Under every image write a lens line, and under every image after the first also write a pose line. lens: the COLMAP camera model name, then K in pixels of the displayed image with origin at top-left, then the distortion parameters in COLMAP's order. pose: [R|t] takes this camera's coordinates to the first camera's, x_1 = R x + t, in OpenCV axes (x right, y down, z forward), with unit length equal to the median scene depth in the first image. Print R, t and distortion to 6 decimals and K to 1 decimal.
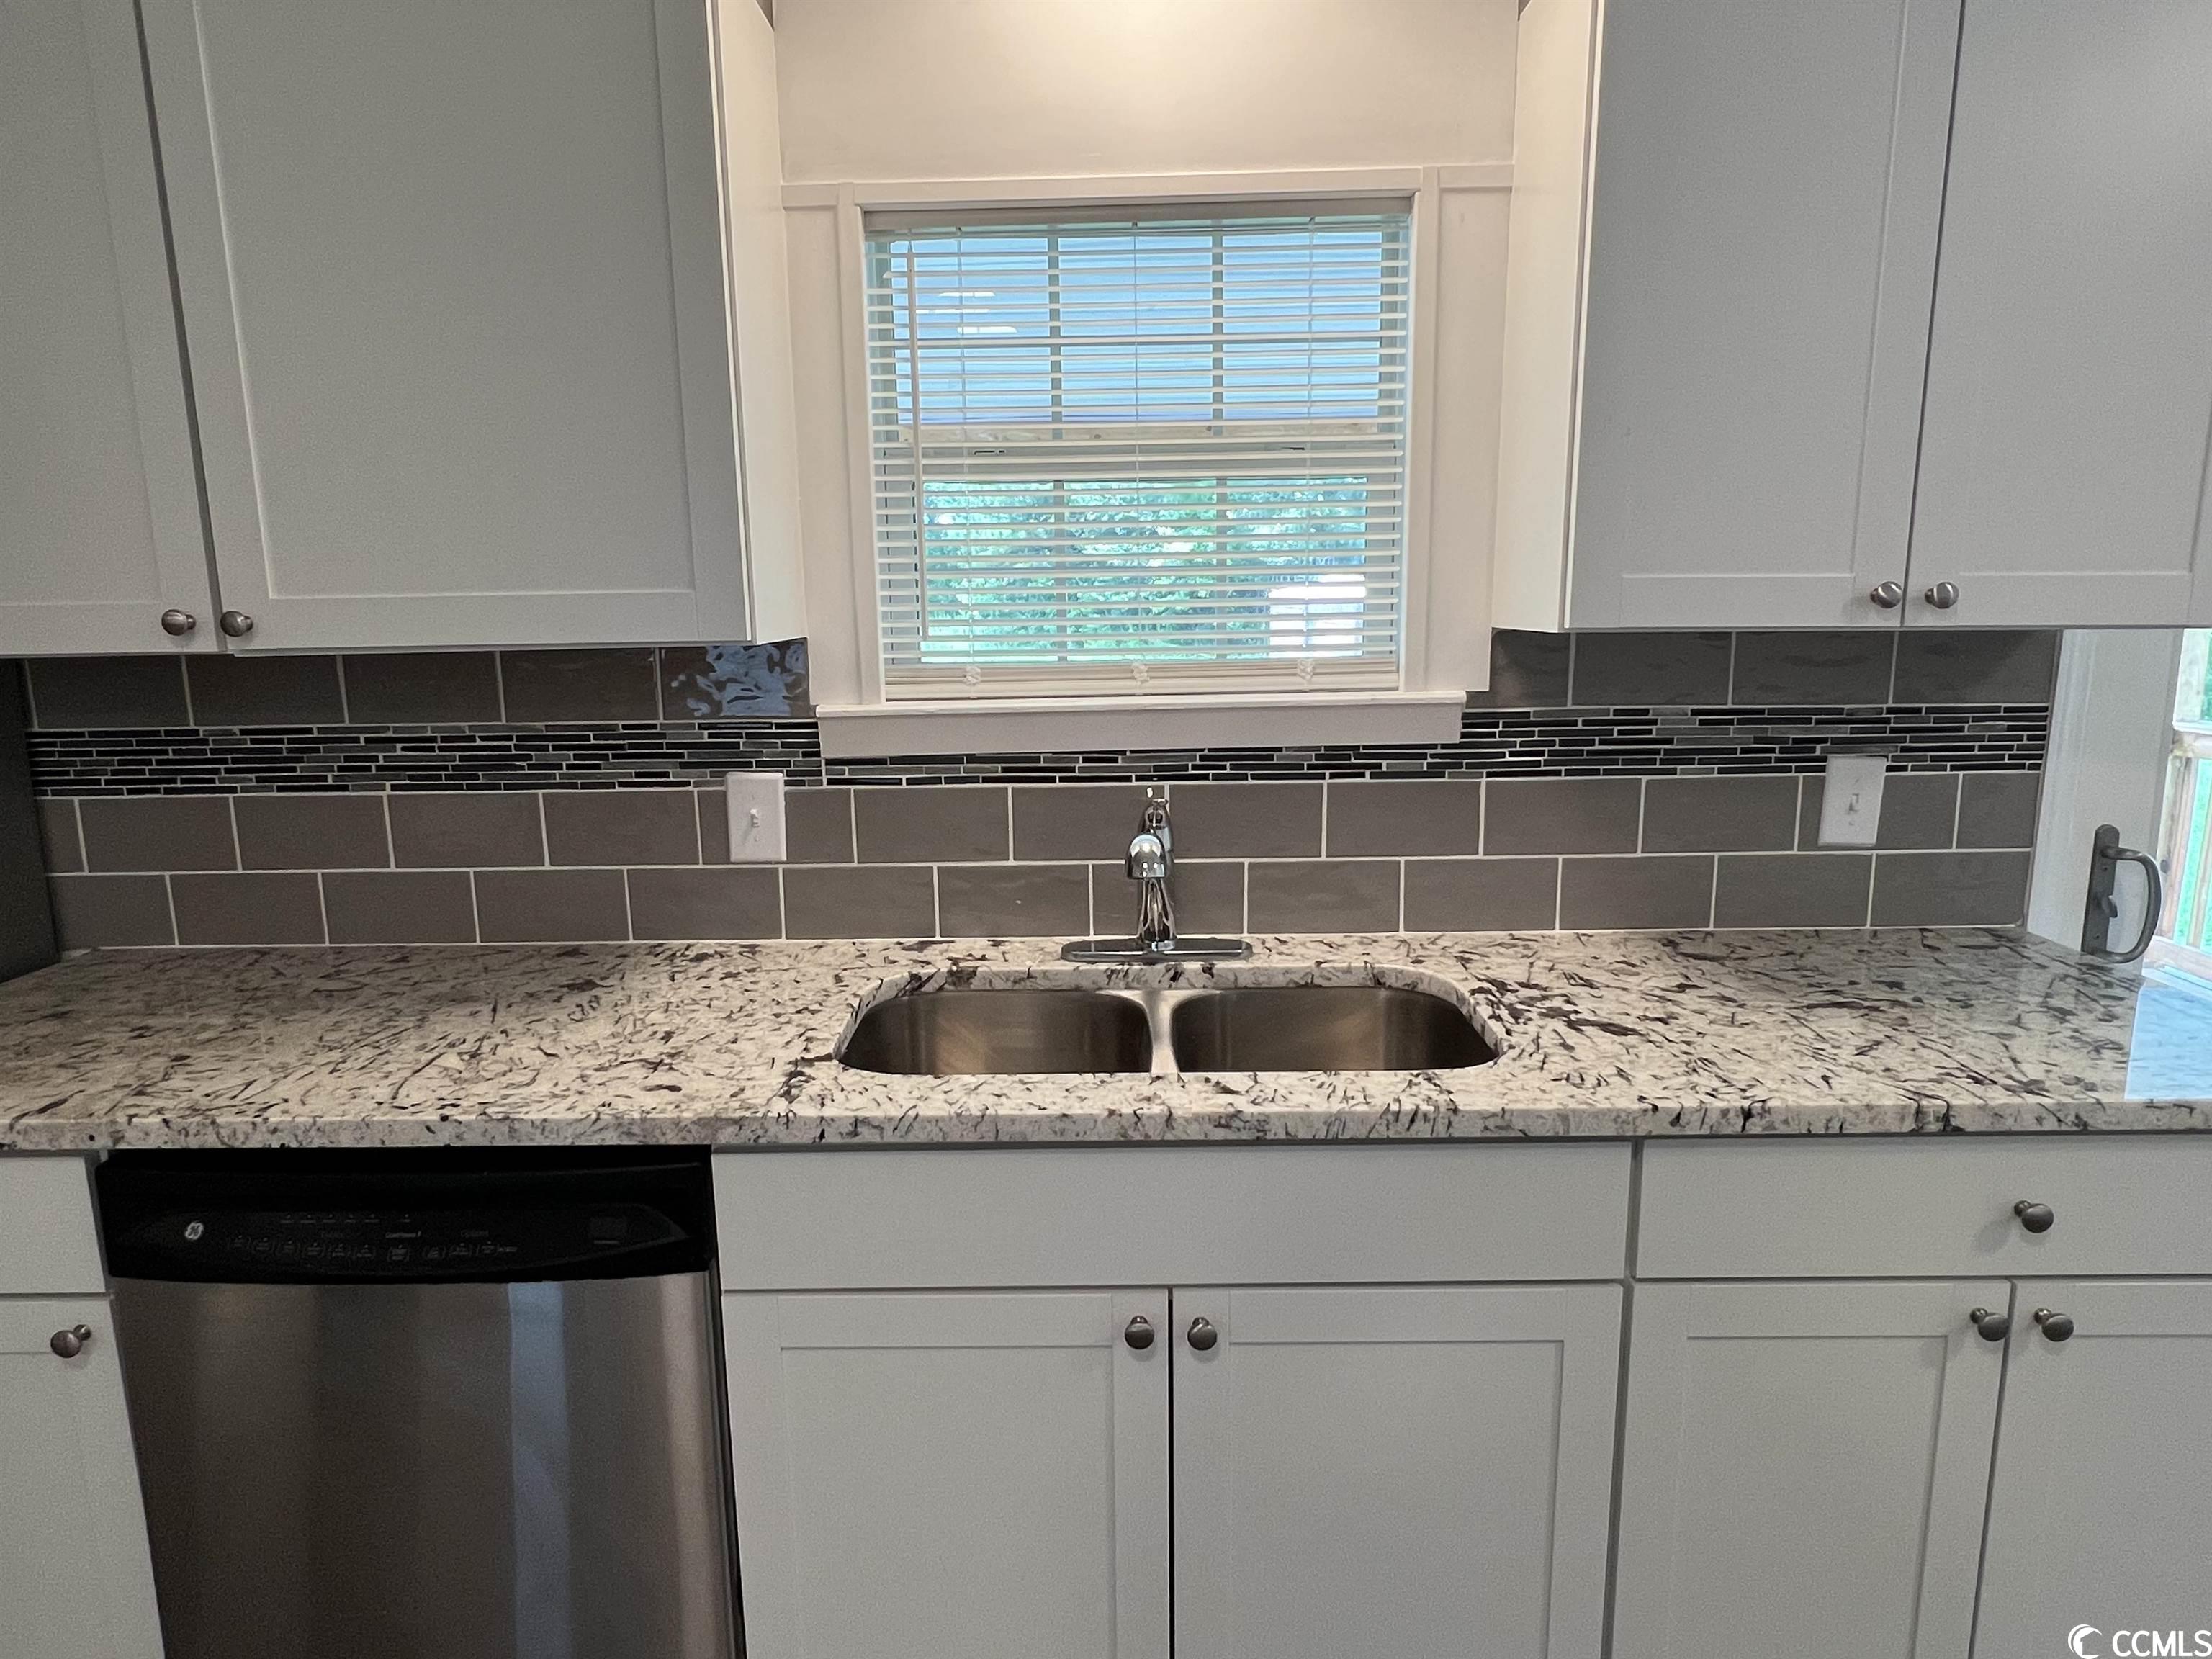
lens RADIAL K [[1333.5, 0, 1107.9], [0, 1333.5, 820.9], [0, 0, 1]] dist [-0.005569, -0.001380]
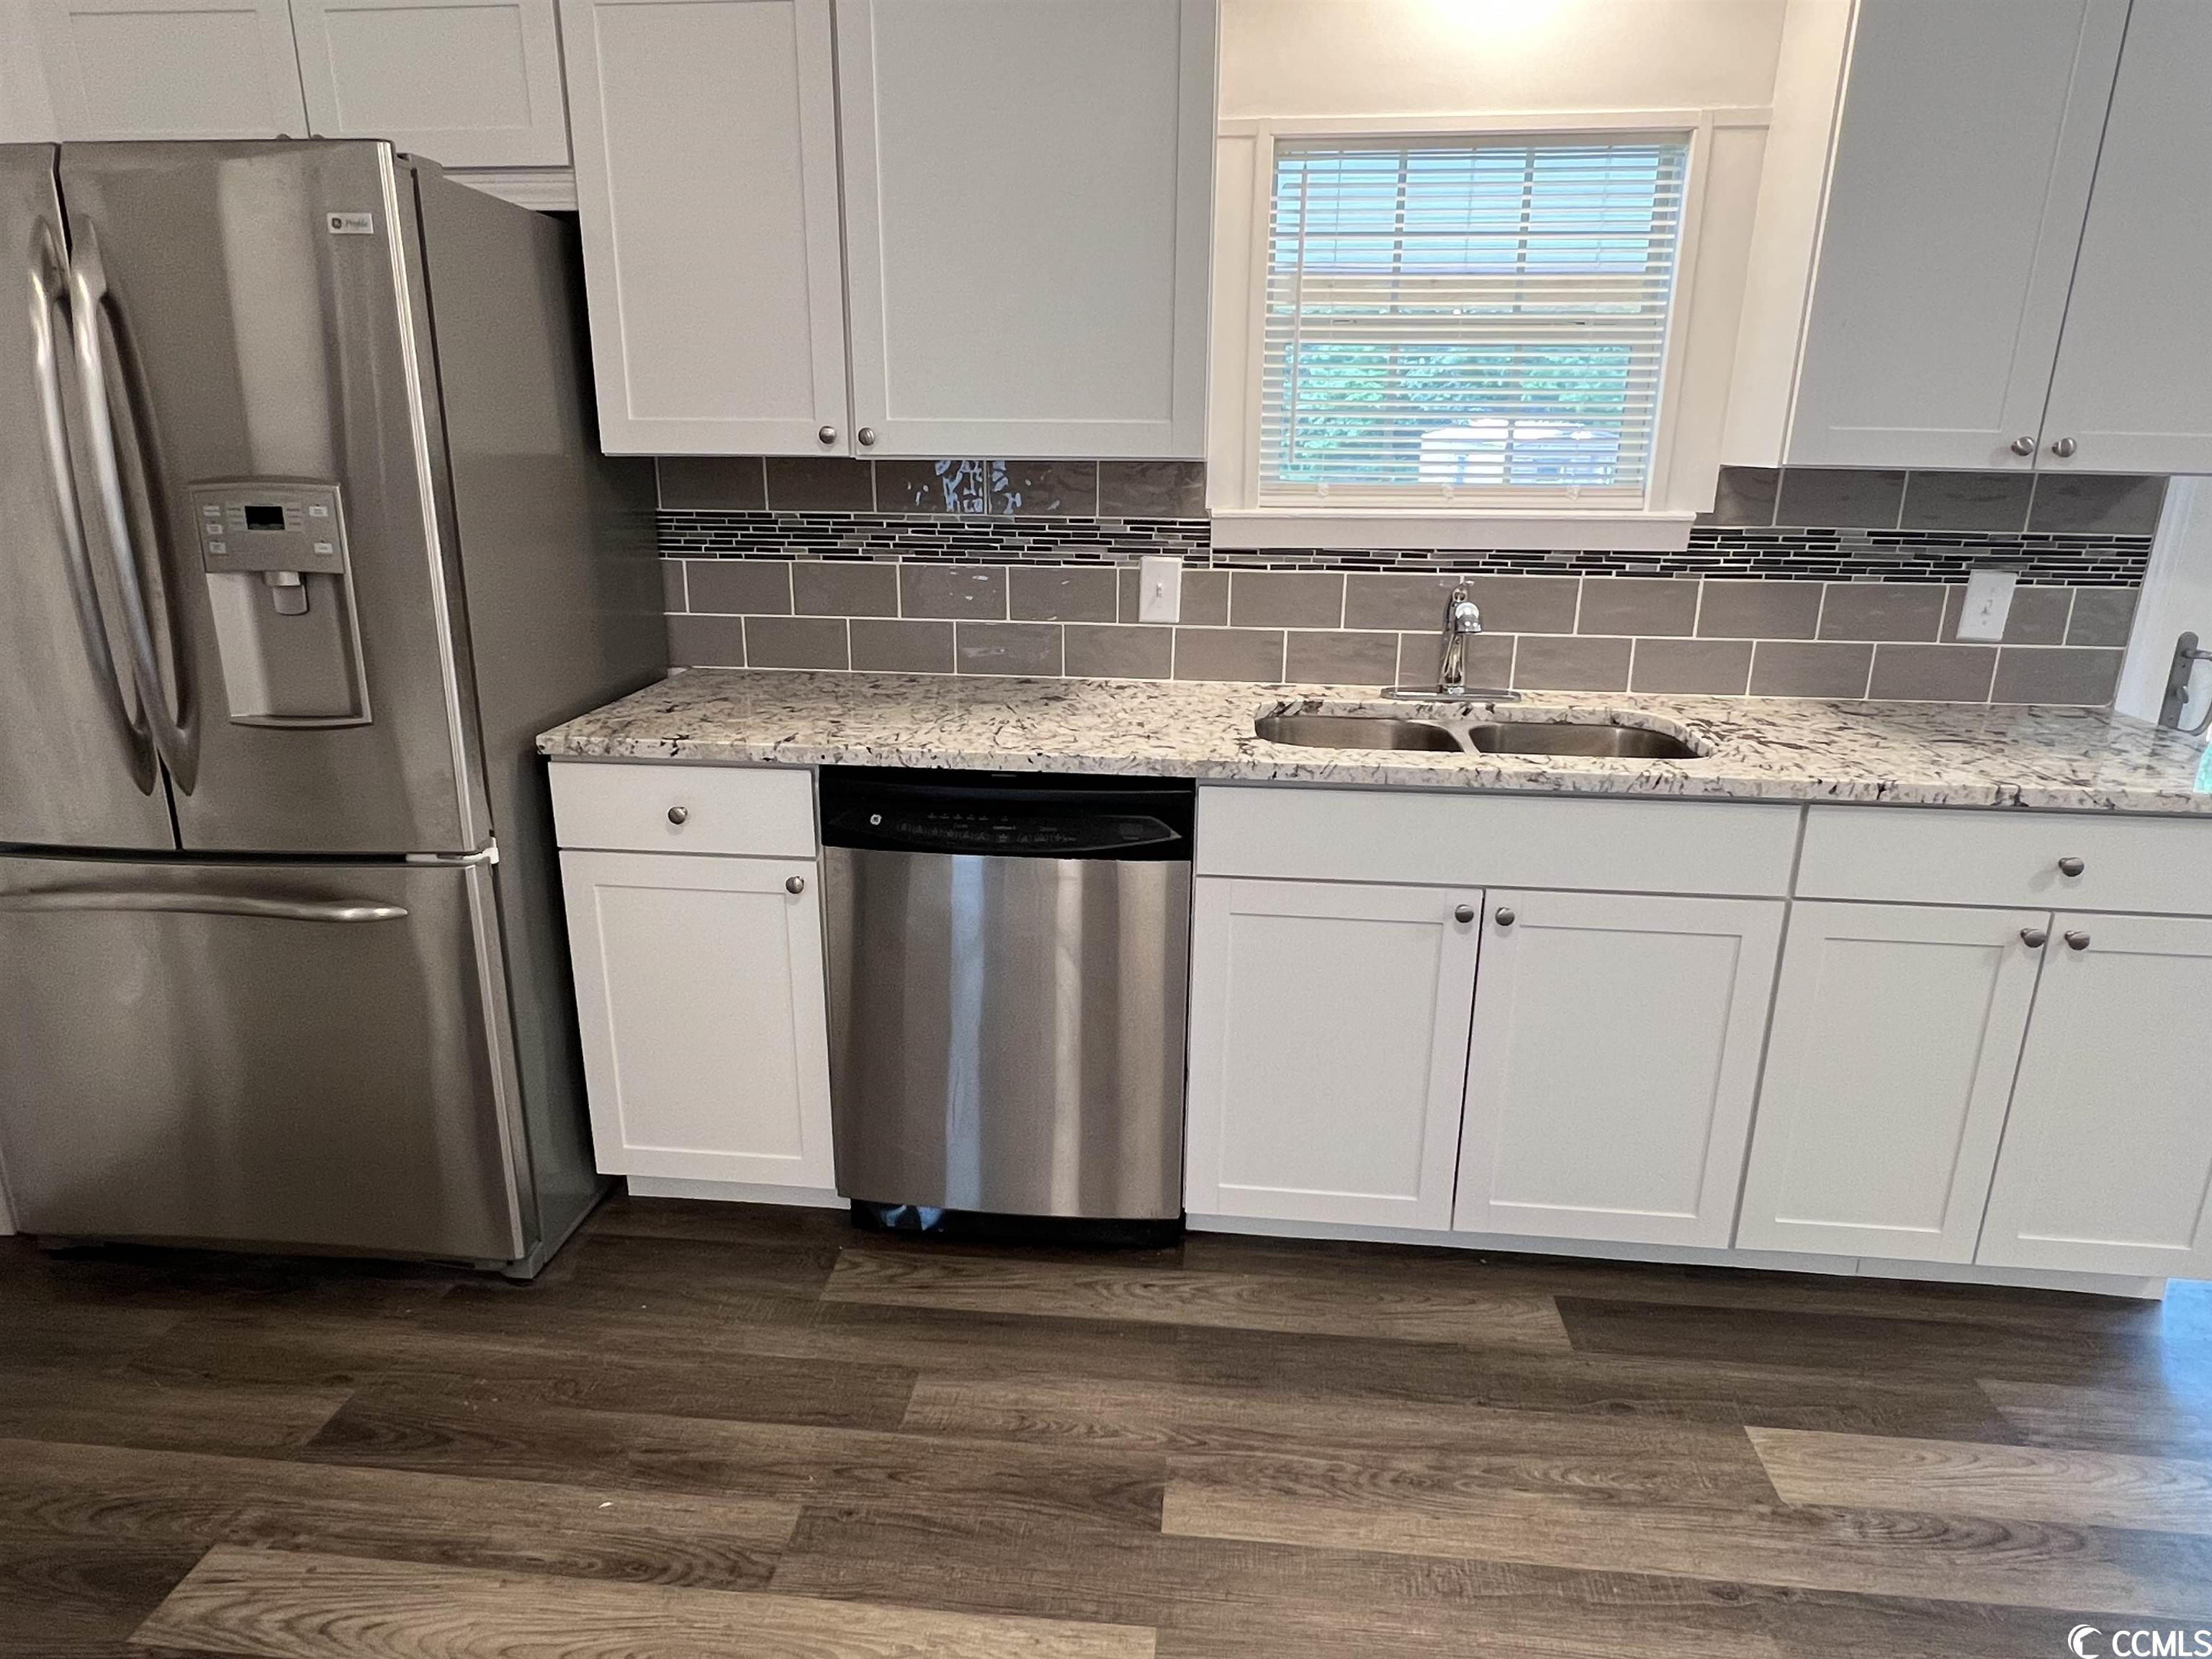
lens RADIAL K [[1333.5, 0, 1107.9], [0, 1333.5, 820.9], [0, 0, 1]] dist [-0.005569, -0.001380]
pose [[0.995158, 0.049529, -0.084899, -0.199271], [-0.039379, 0.992314, 0.117314, 0.080379], [0.090057, -0.113403, 0.989459, -0.435882]]
